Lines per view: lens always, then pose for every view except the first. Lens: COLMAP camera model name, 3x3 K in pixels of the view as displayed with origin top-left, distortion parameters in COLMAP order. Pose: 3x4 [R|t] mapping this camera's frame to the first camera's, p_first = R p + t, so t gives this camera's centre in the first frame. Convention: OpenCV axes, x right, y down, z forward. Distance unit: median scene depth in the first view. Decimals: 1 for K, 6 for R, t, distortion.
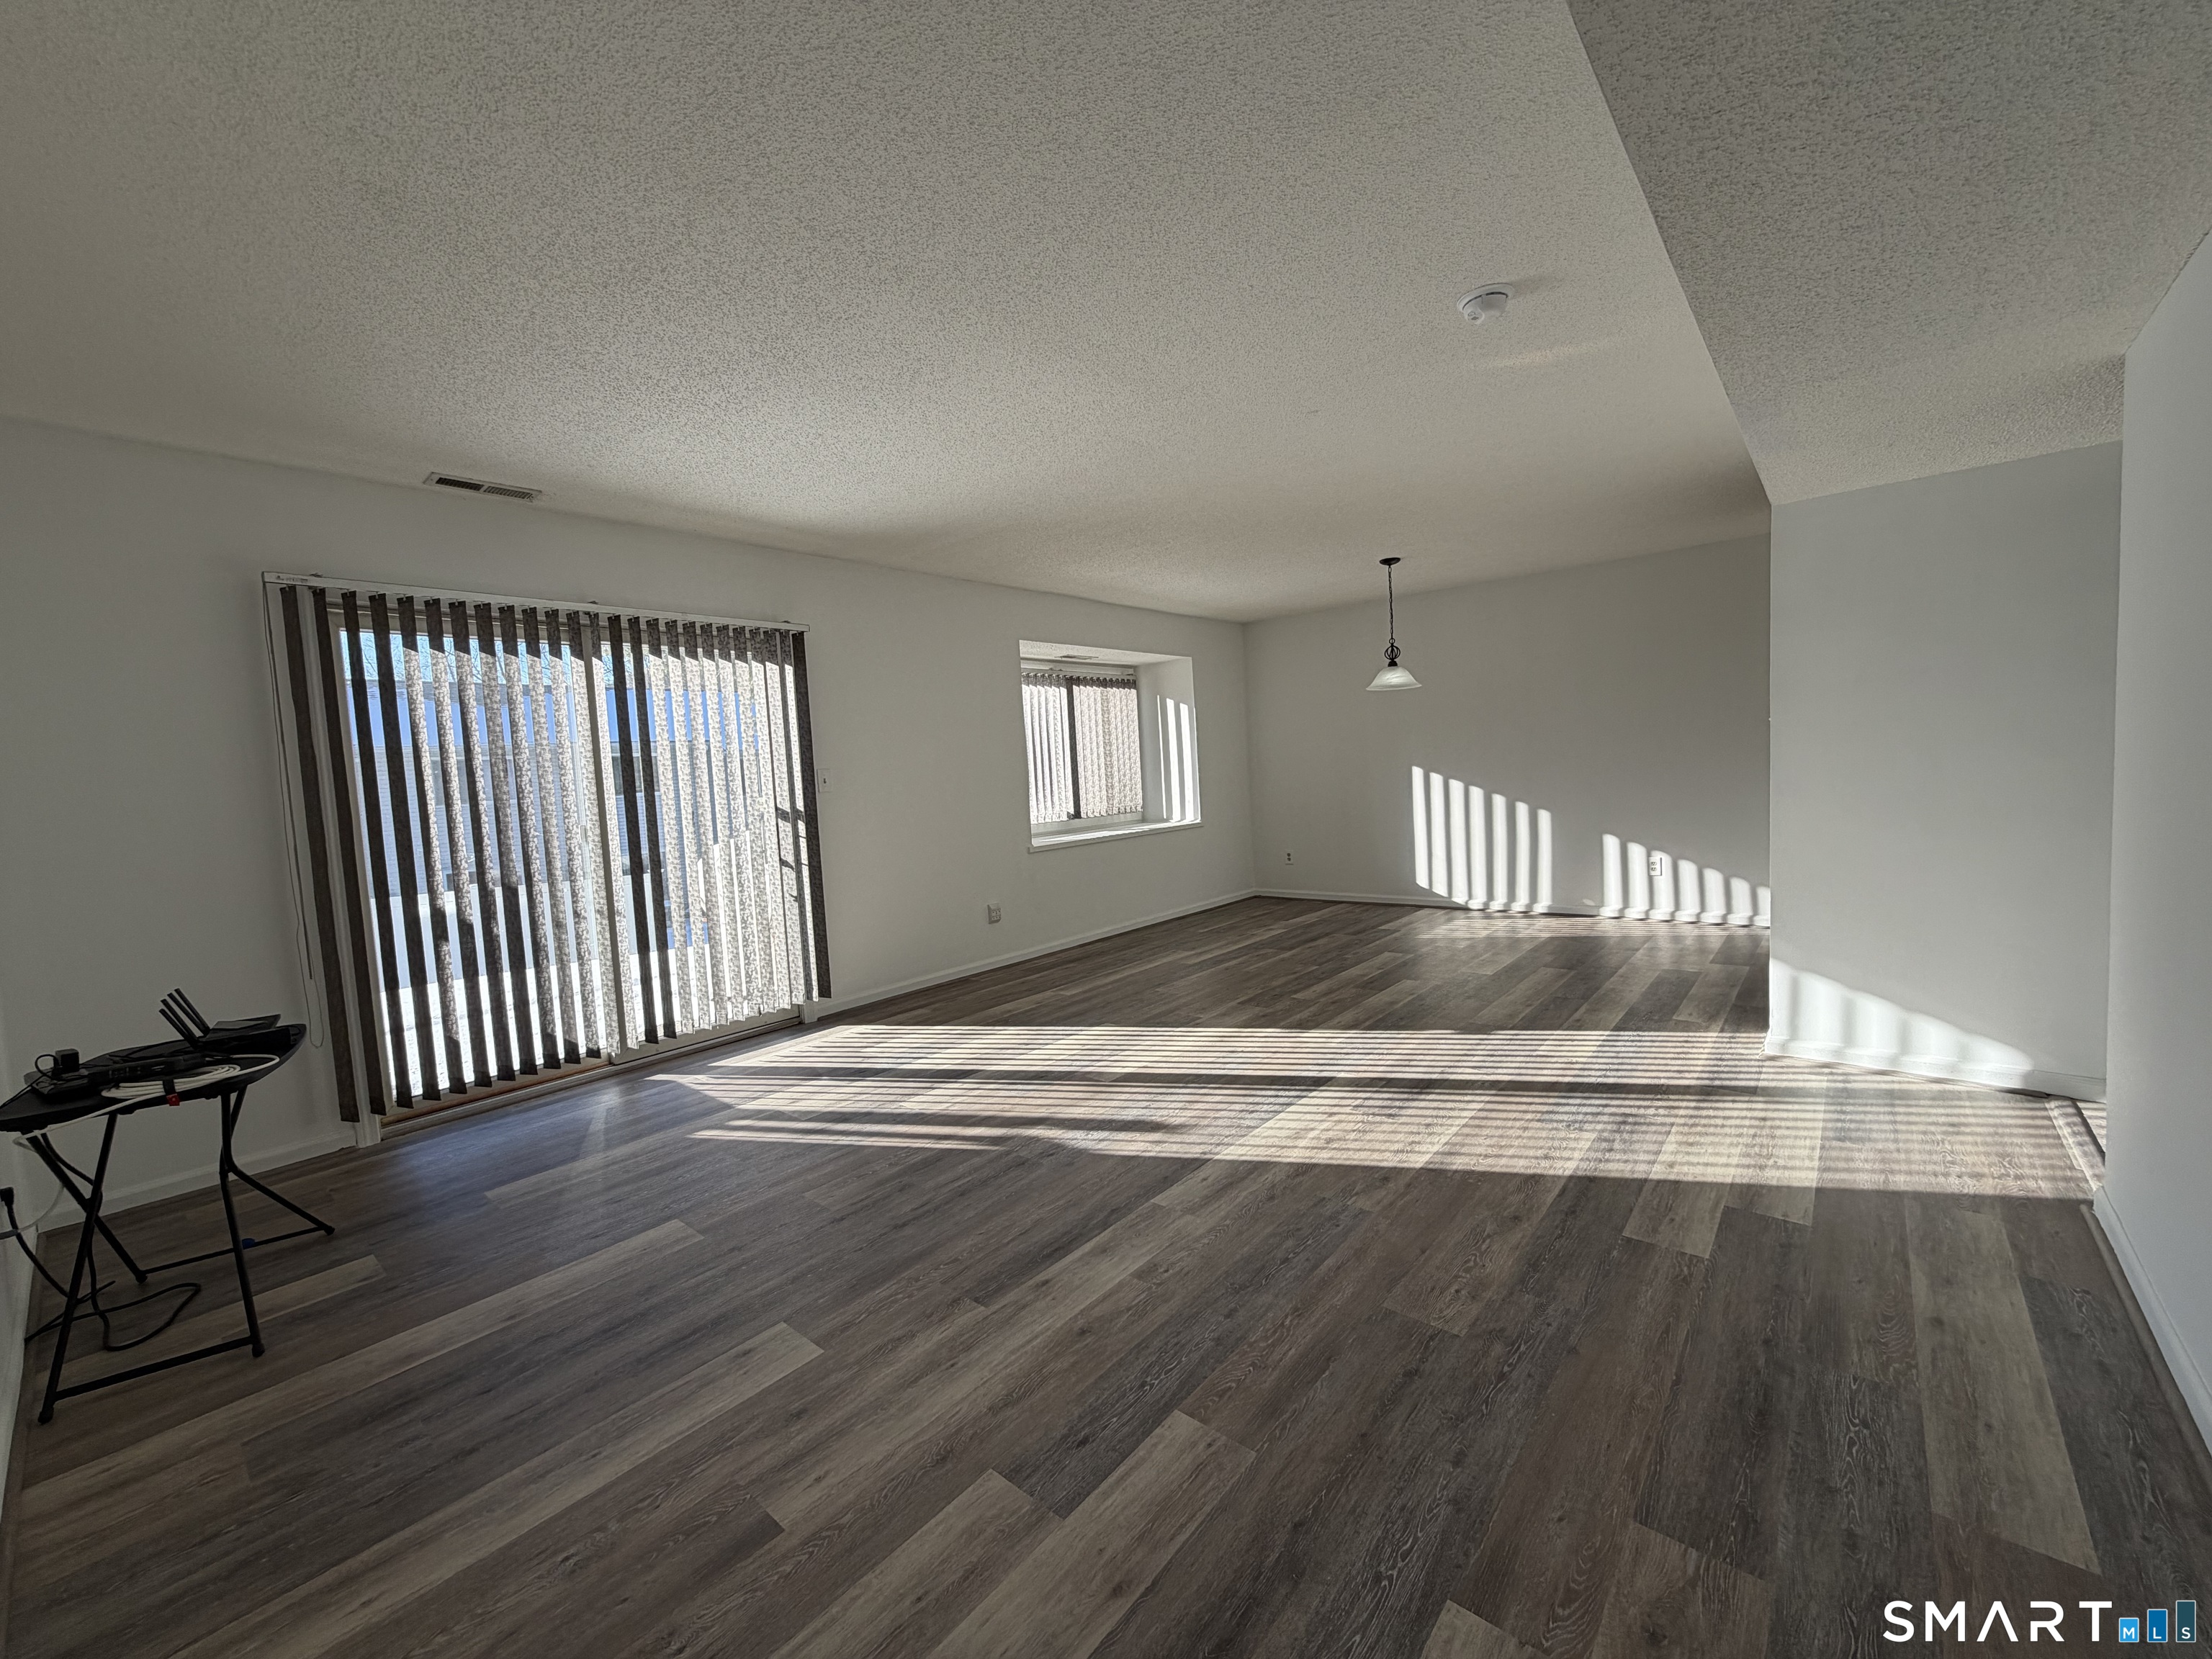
lens RADIAL K [[886.1, 0, 1103.1], [0, 886.1, 828.3], [0, 0, 1]] dist [0.002828, 0.000124]
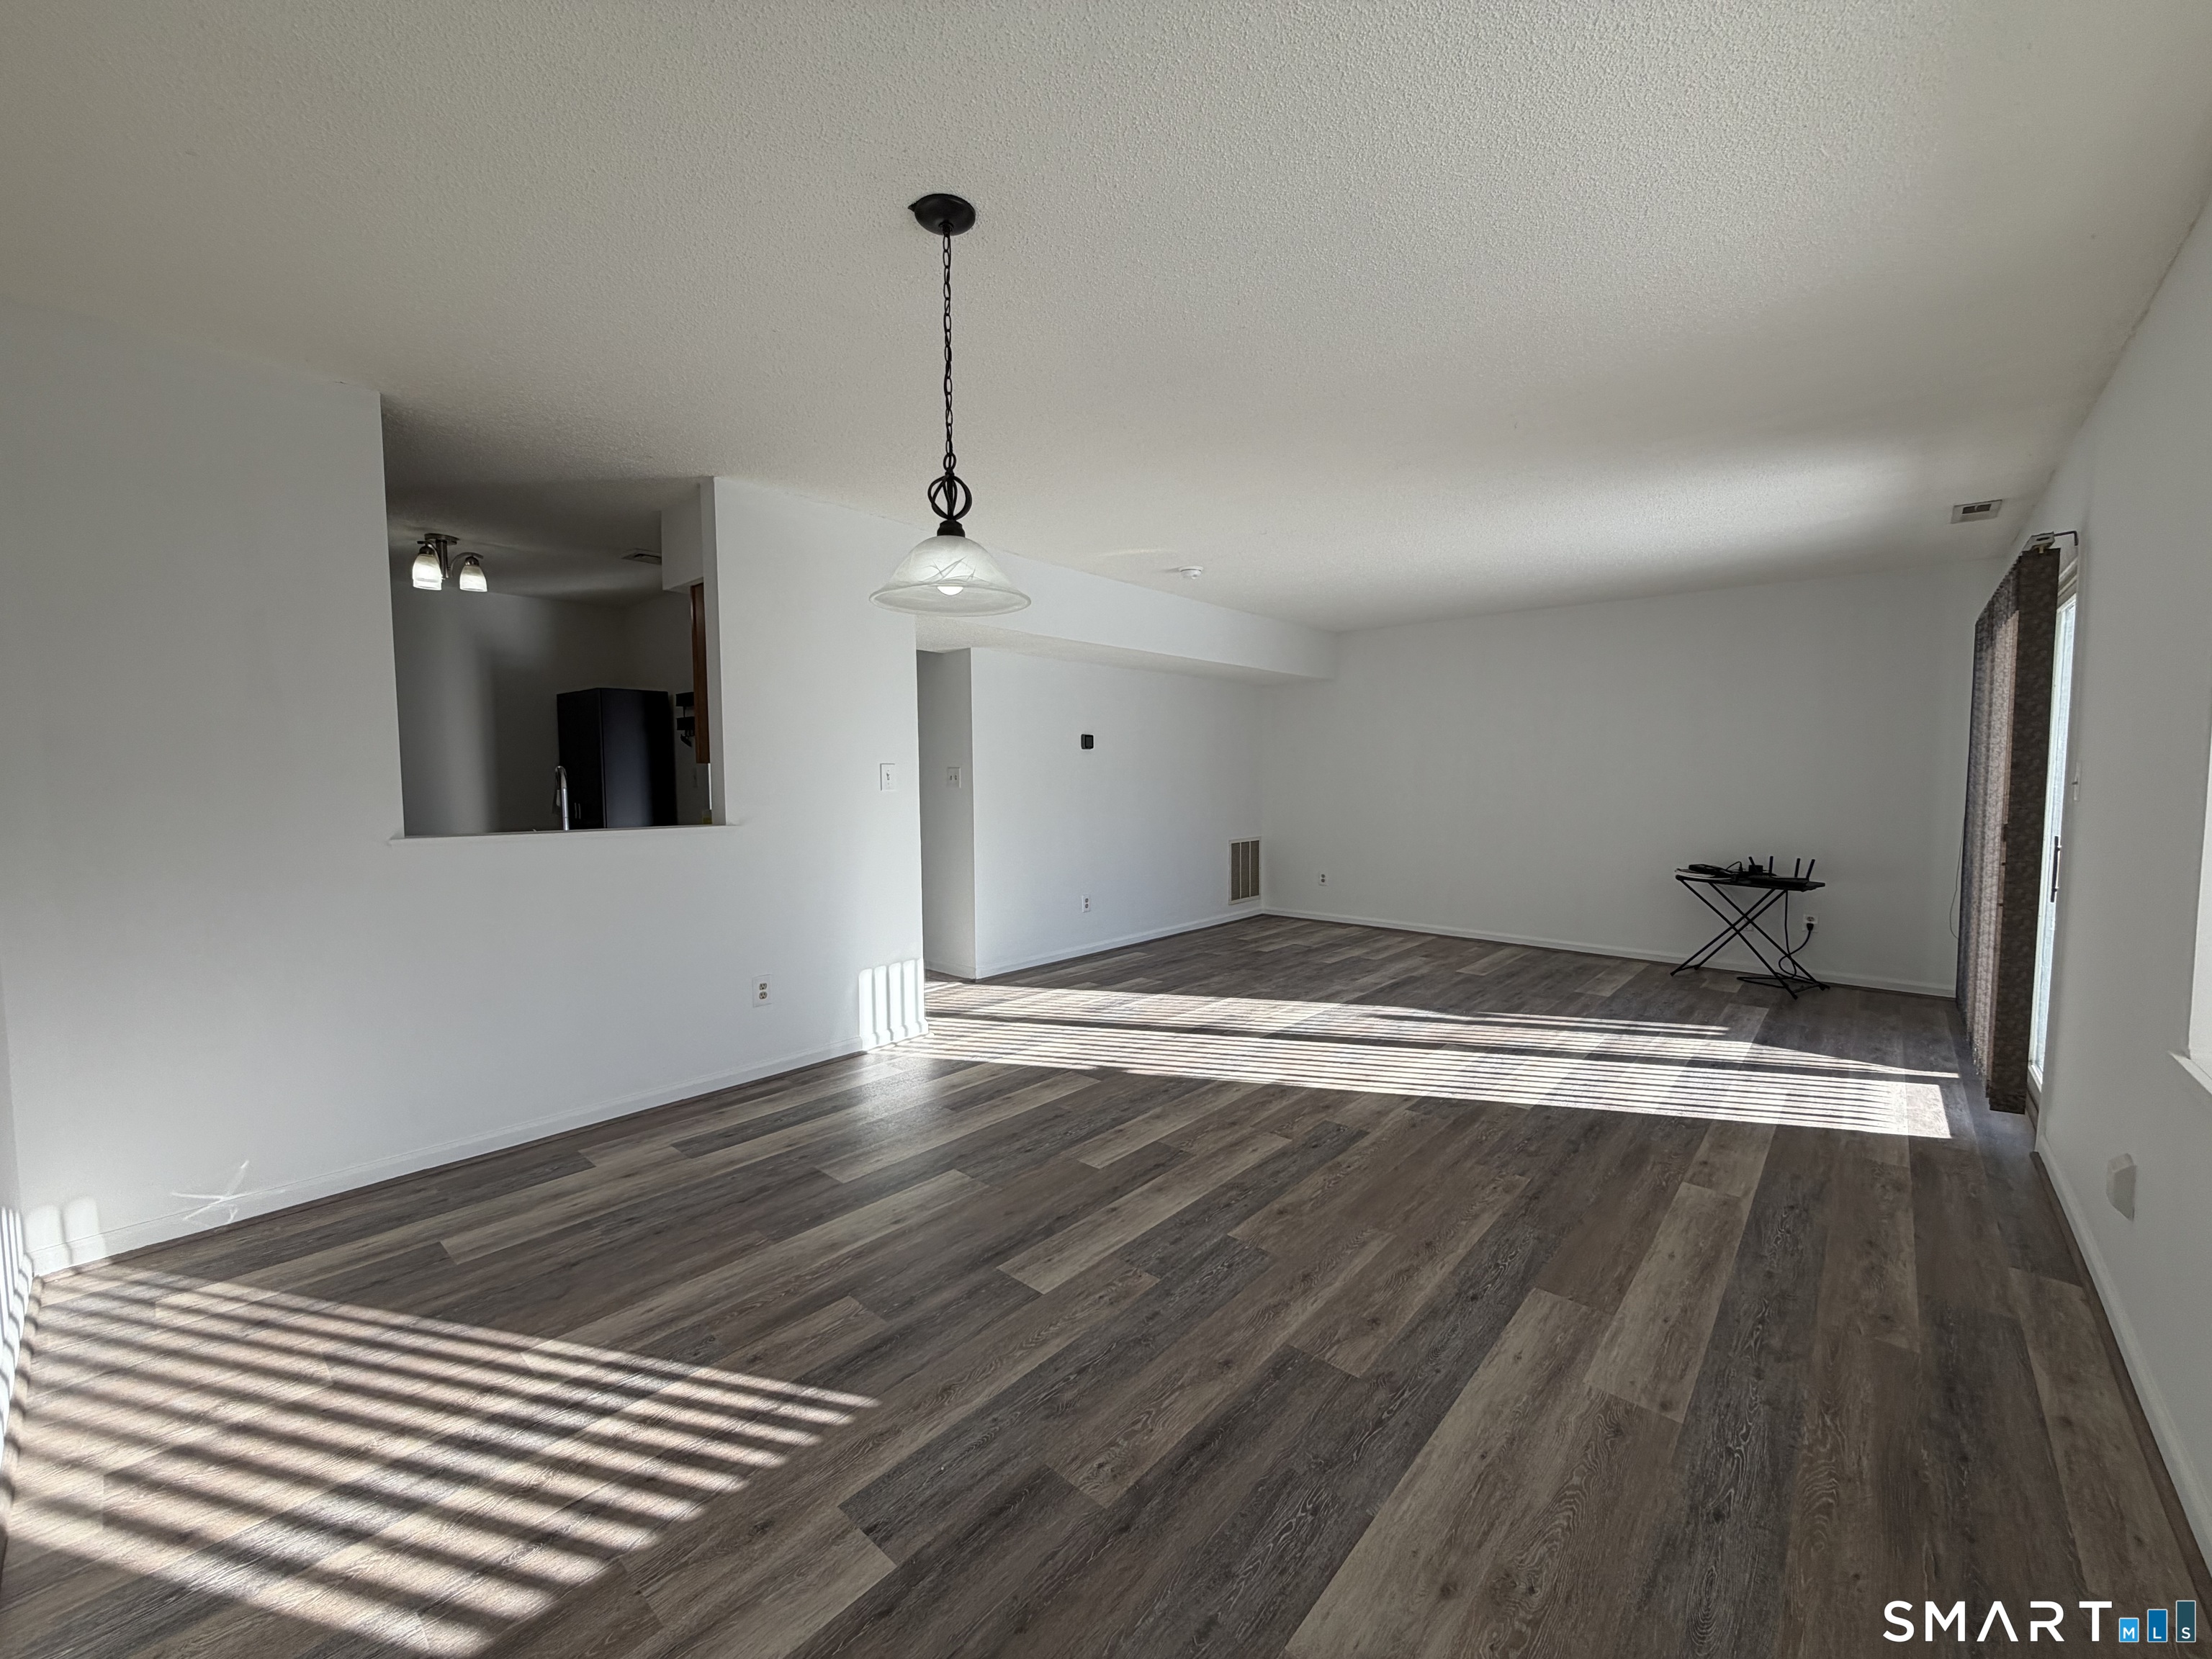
lens RADIAL K [[886.1, 0, 1111.7], [0, 886.1, 833.8], [0, 0, 1]] dist [0.002828, 0.000124]
pose [[-0.998390, 0.055586, 0.011330, 0.397526], [0.056599, 0.989540, 0.132688, -0.166200], [-0.003836, 0.133116, -0.991093, 1.985346]]
